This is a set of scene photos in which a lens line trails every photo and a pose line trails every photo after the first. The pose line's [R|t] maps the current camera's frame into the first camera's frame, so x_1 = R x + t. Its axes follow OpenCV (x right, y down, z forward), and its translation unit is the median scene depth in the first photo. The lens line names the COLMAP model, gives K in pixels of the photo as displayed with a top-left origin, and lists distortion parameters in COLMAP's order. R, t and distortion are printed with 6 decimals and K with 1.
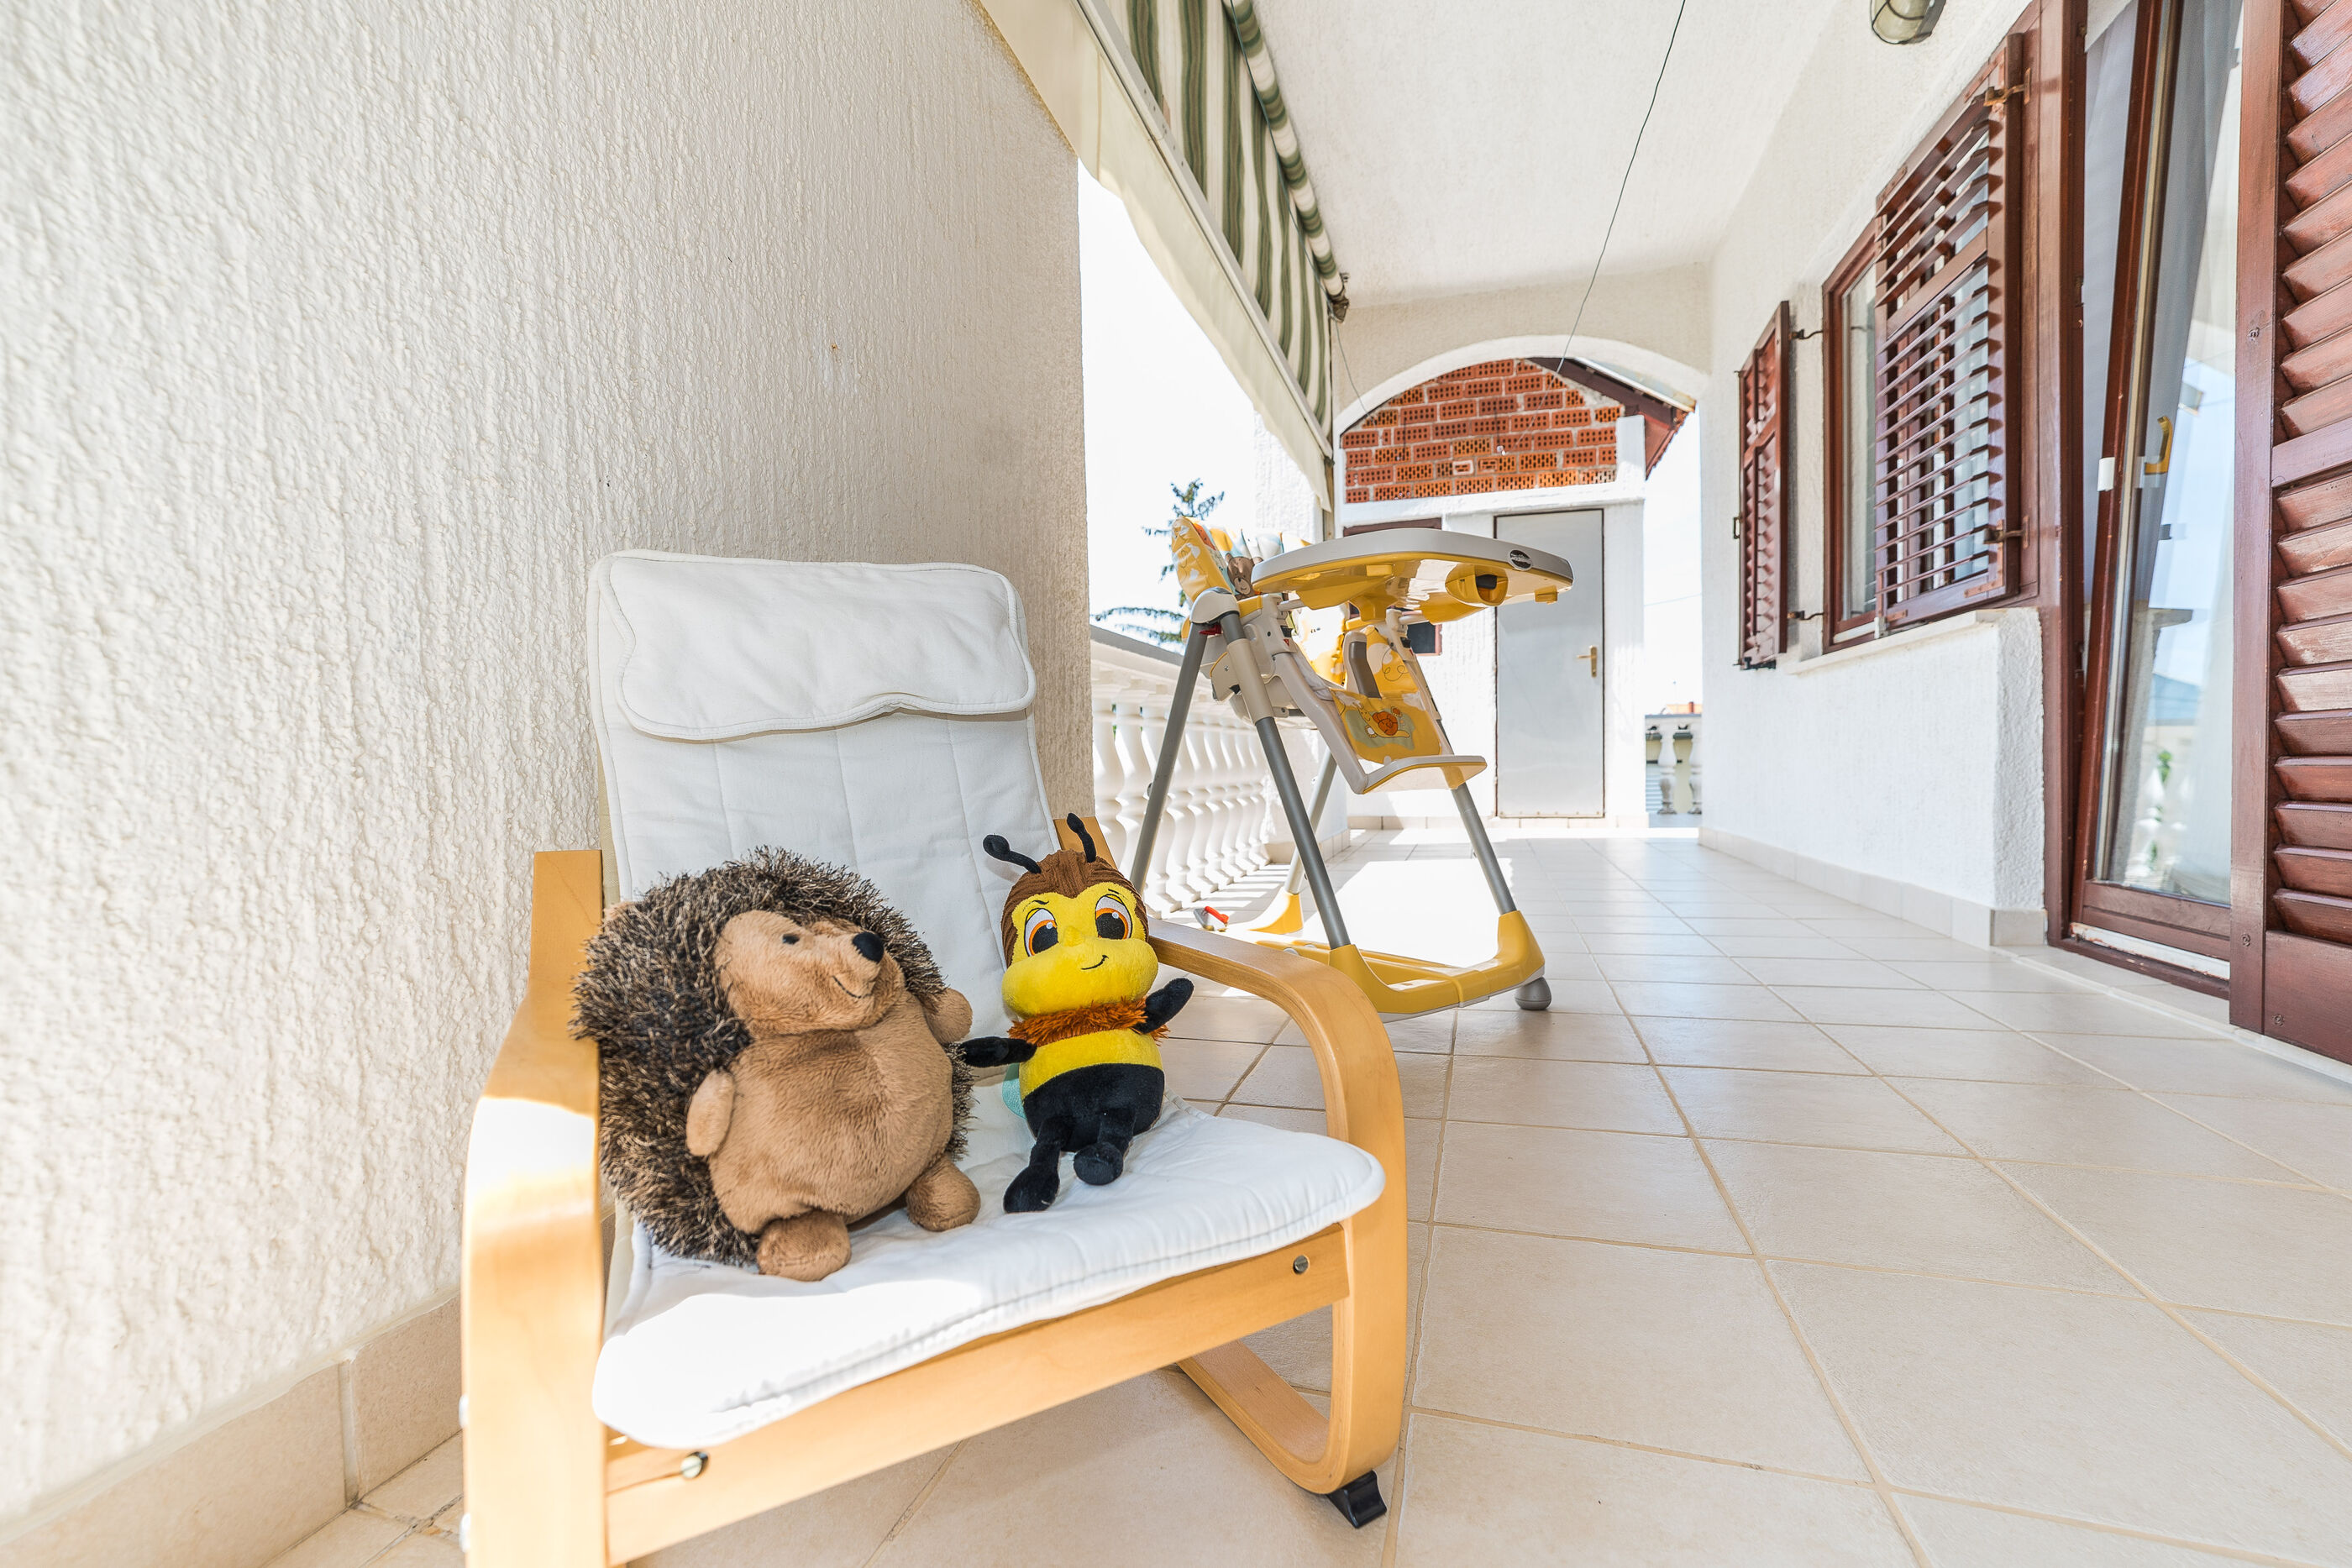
lens RADIAL K [[947.0, 0, 1157.5], [0, 947.0, 789.0], [0, 0, 1]] dist [-0.027848, 0.007352]
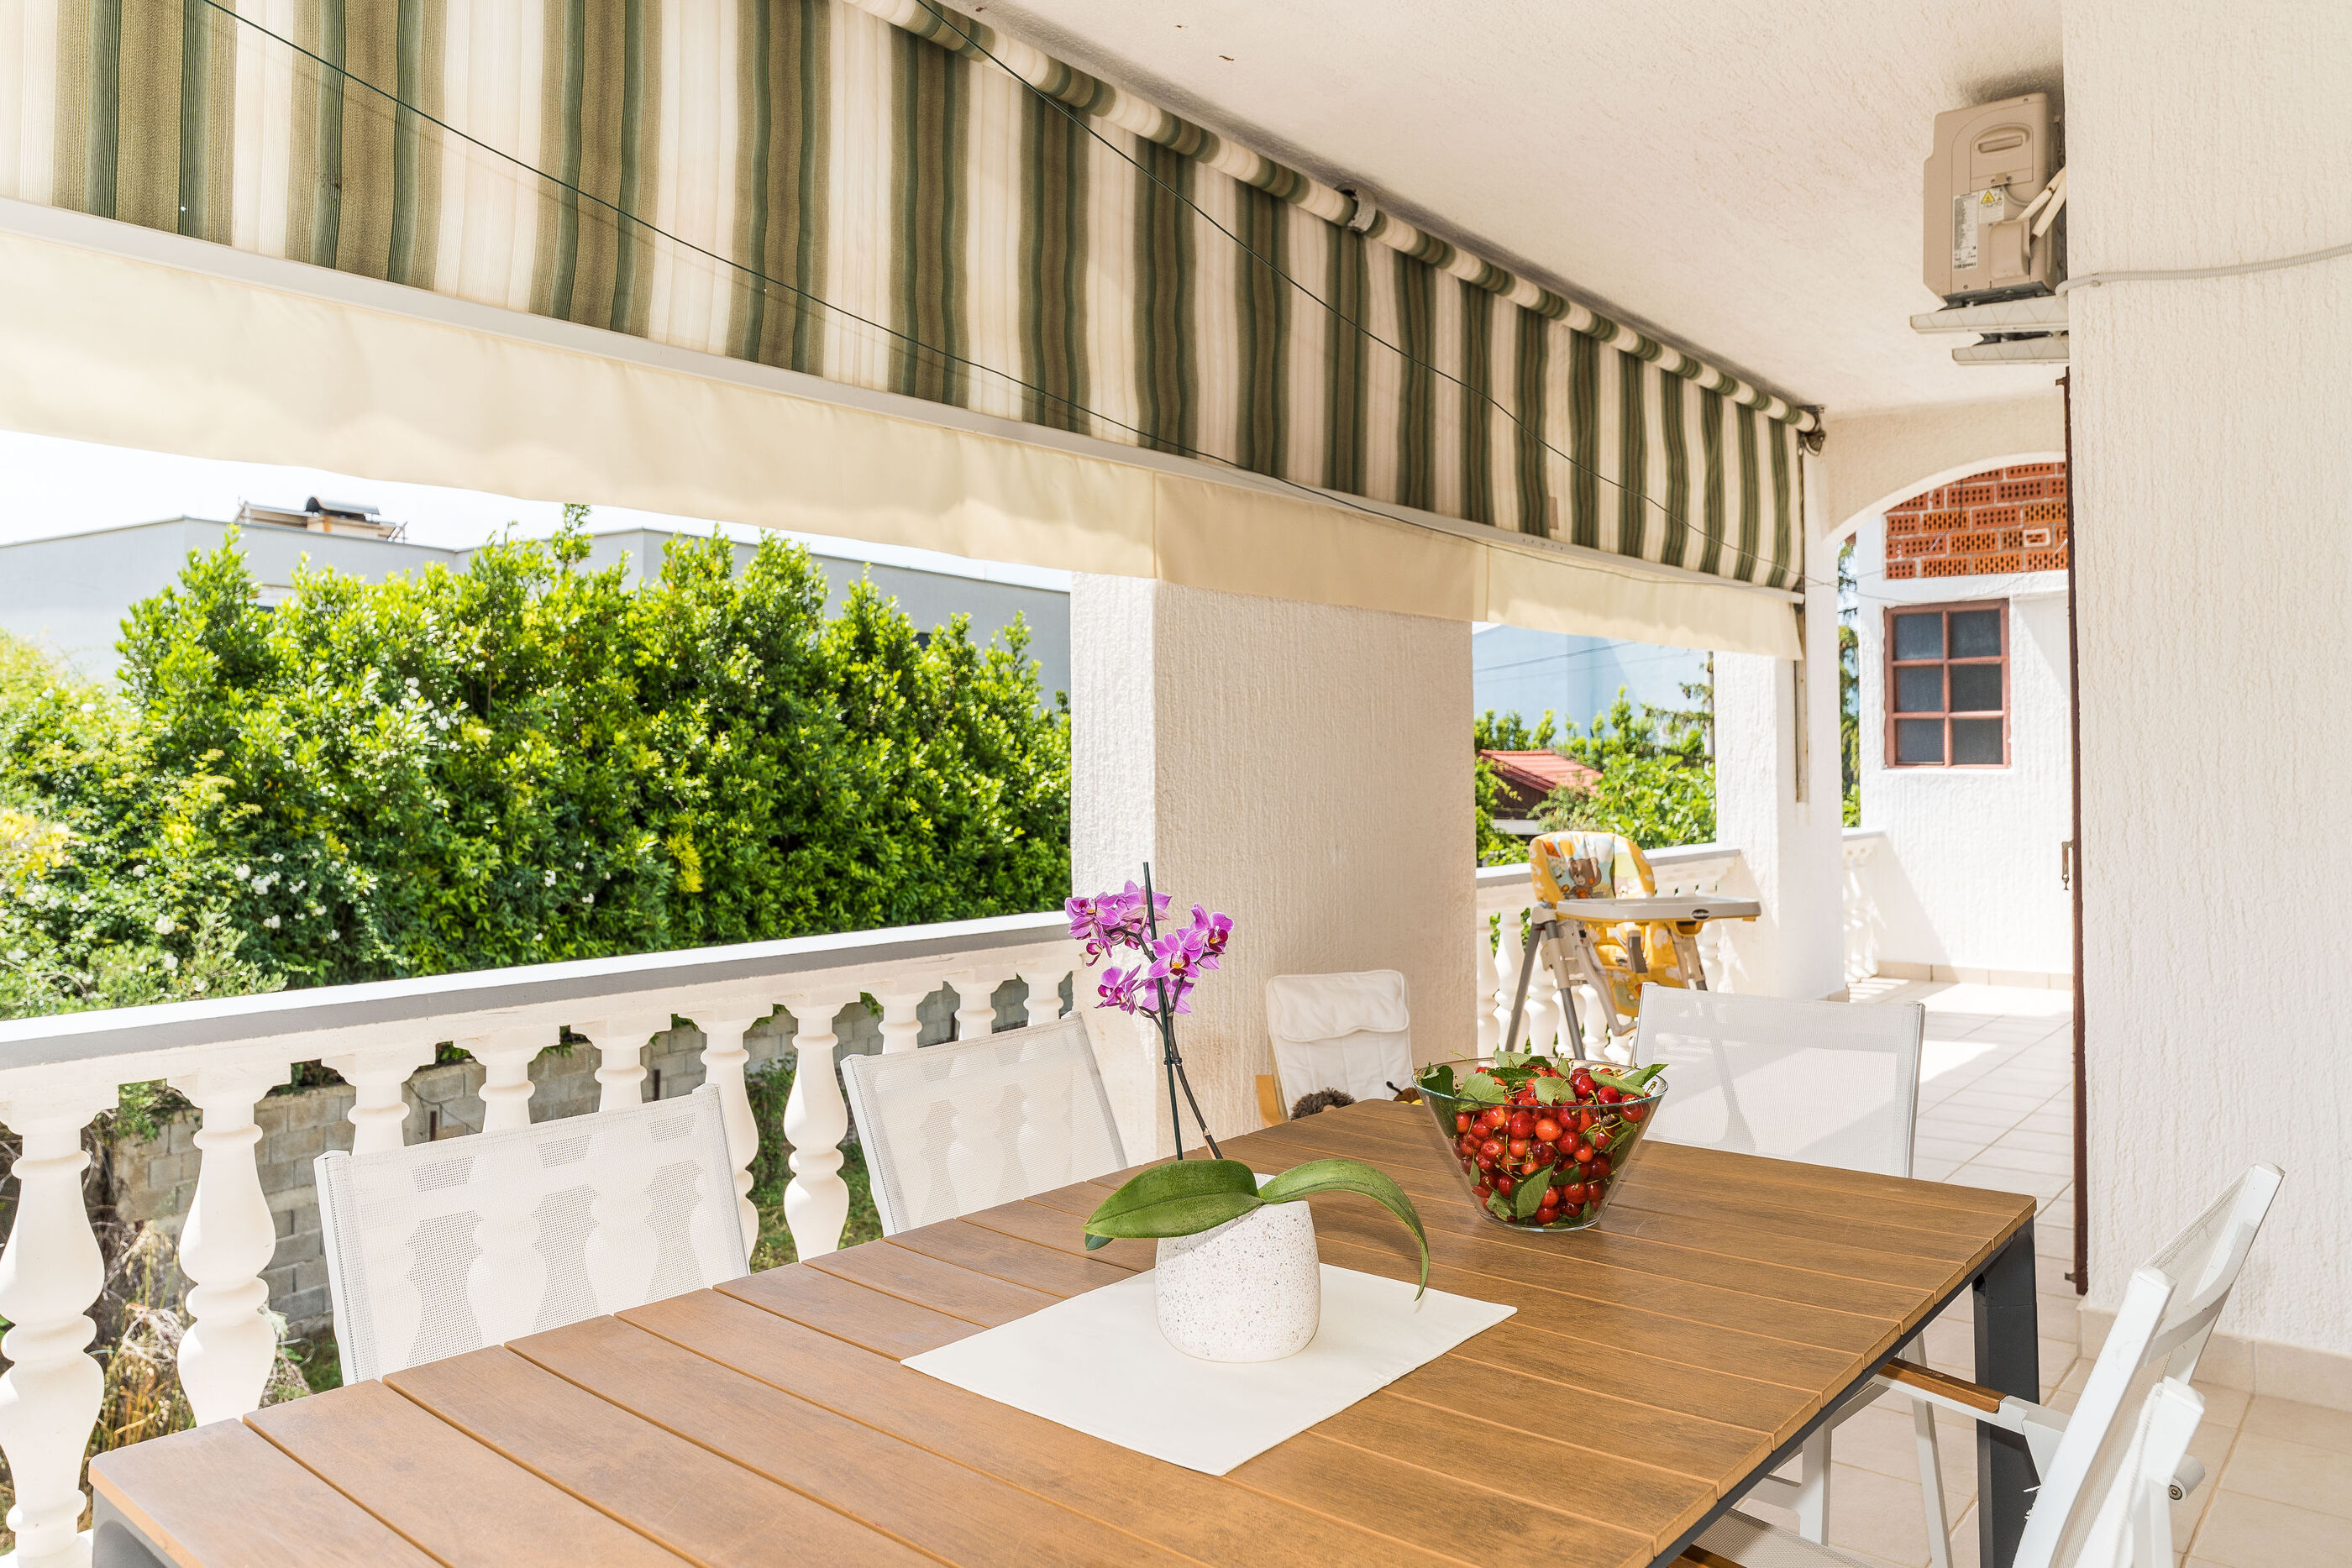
lens RADIAL K [[1593.8, 0, 1186.5], [0, 1593.8, 713.6], [0, 0, 1]] dist [-0.018423, 0.013539]
pose [[0.933527, 0.005842, -0.358459, 0.247614], [-0.024342, 0.998593, -0.047120, -0.204469], [0.357679, 0.052713, 0.932355, -0.967894]]
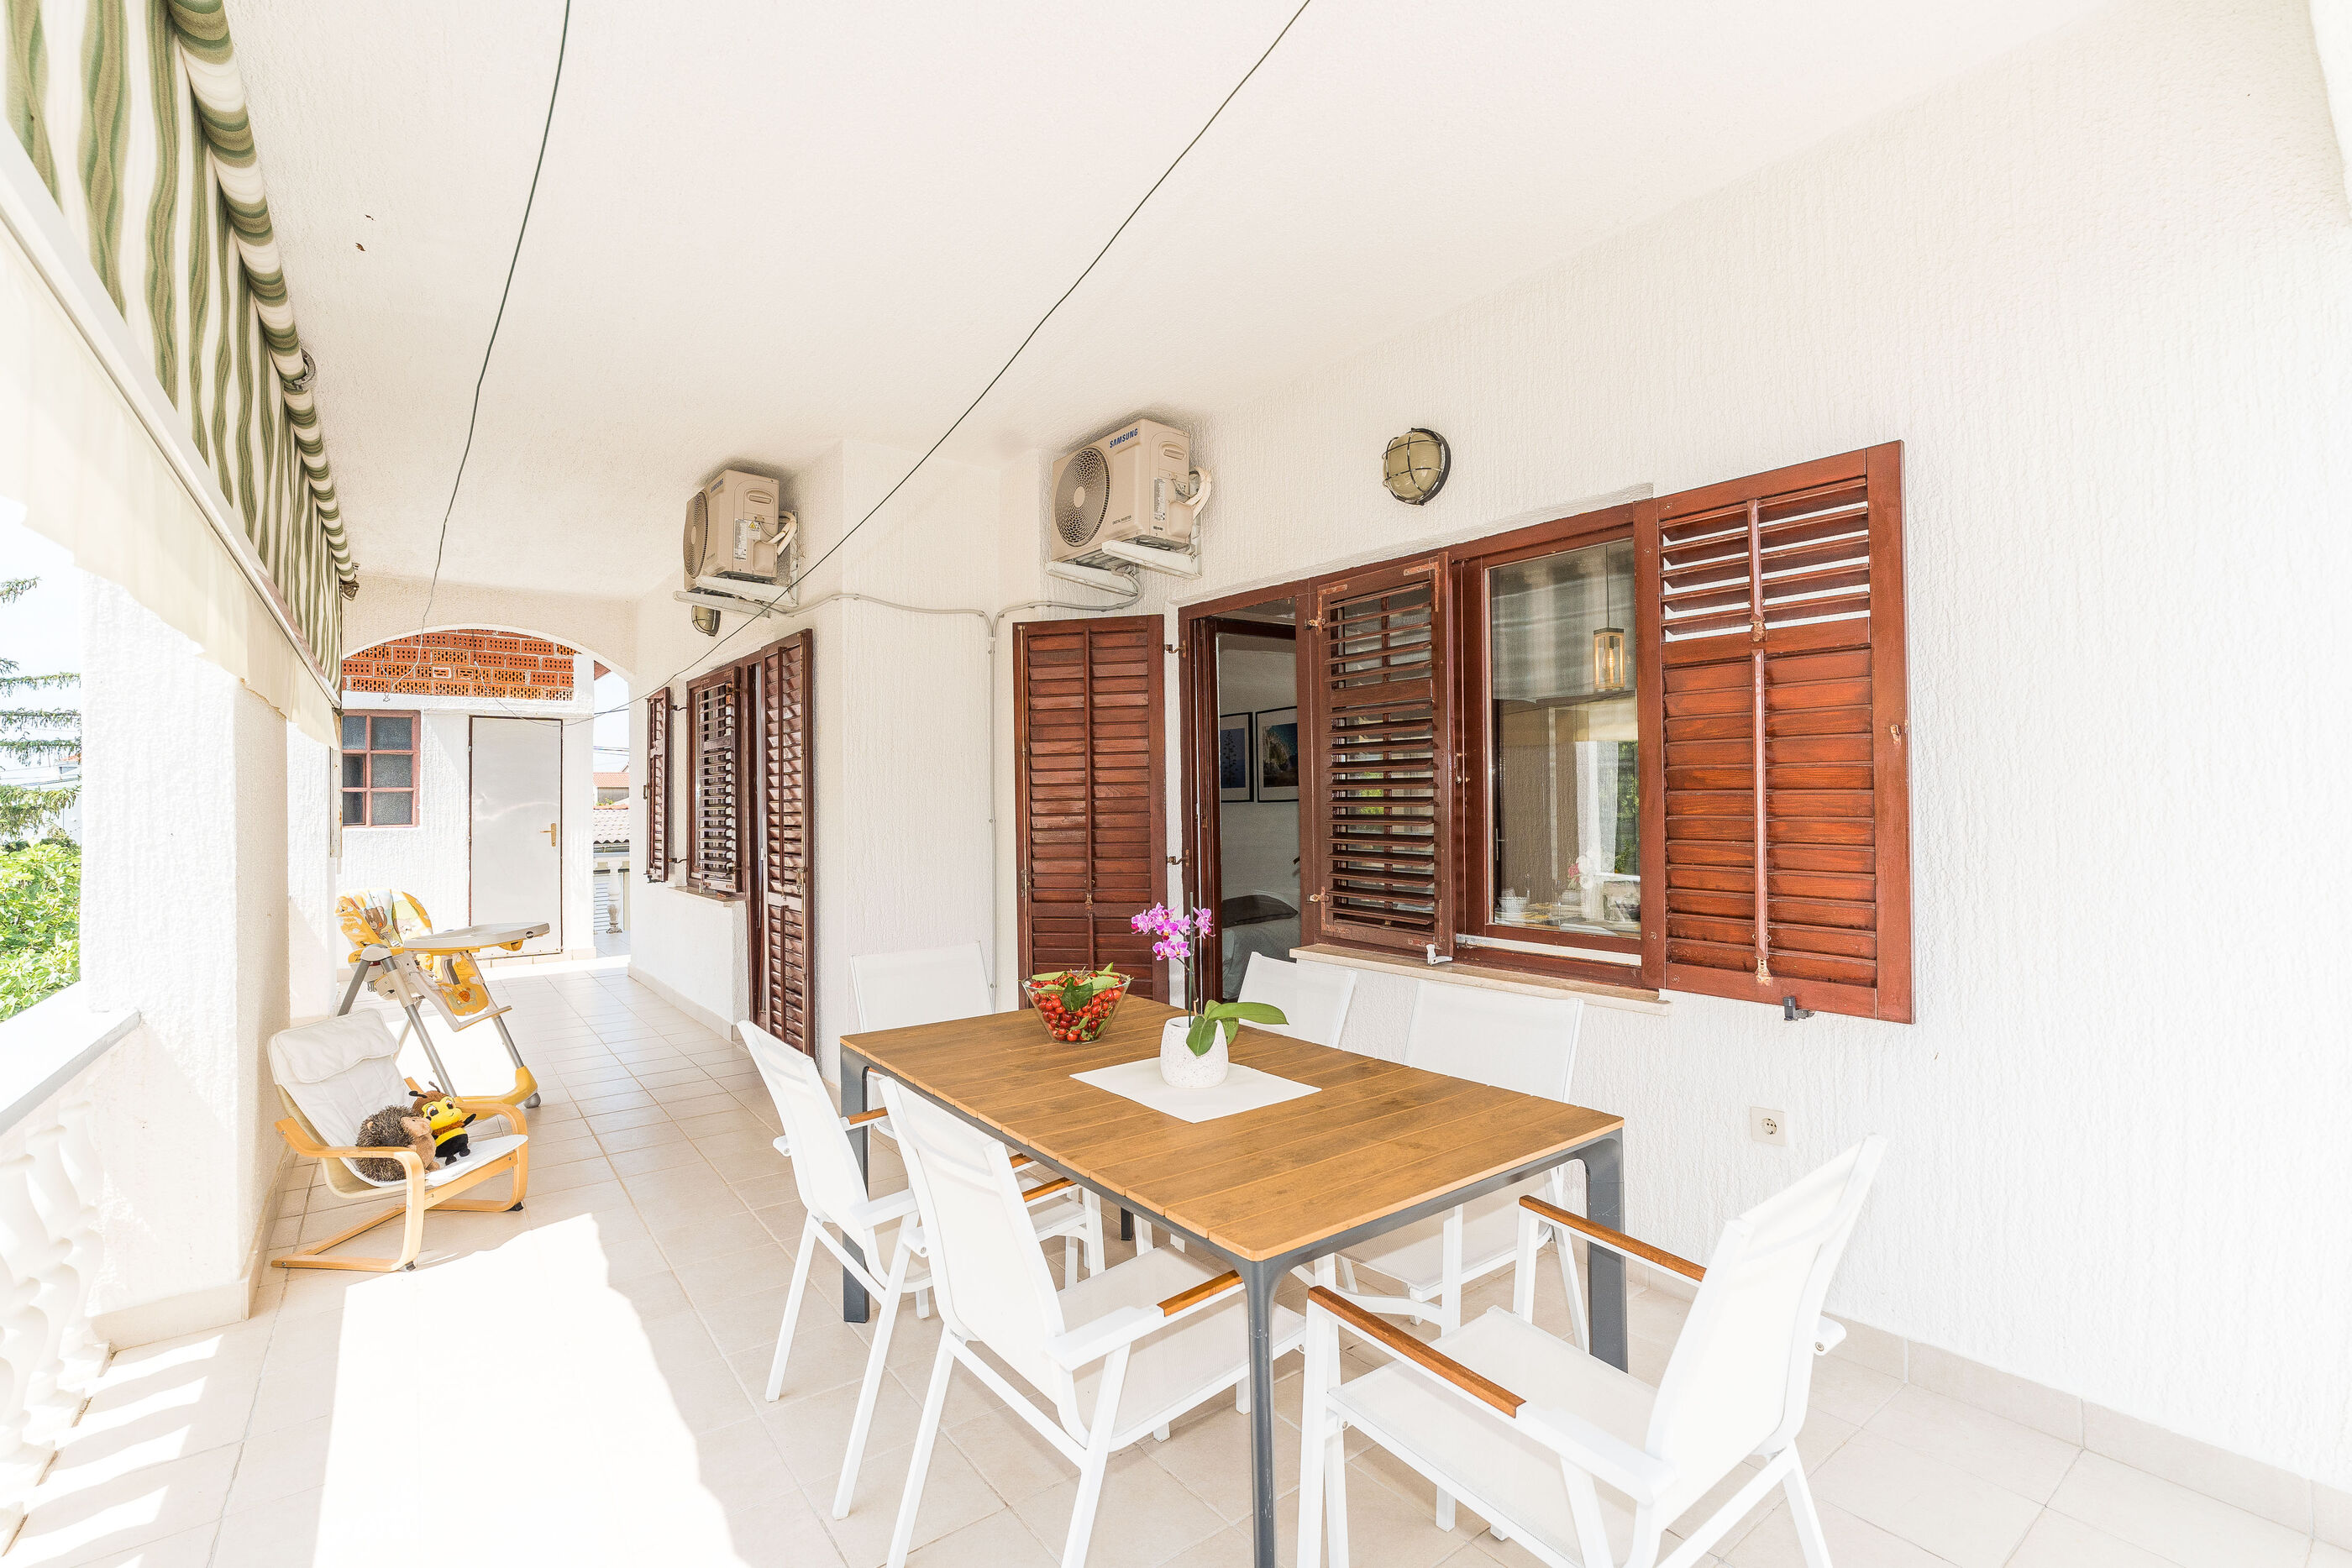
lens RADIAL K [[1033.5, 0, 1171.1], [0, 1033.5, 796.2], [0, 0, 1]] dist [-0.027427, -0.000186]
pose [[0.556527, 0.019230, 0.830607, -0.445215], [0.018681, 0.999190, -0.035650, -0.222157], [-0.830619, 0.035357, 0.555717, -0.932250]]
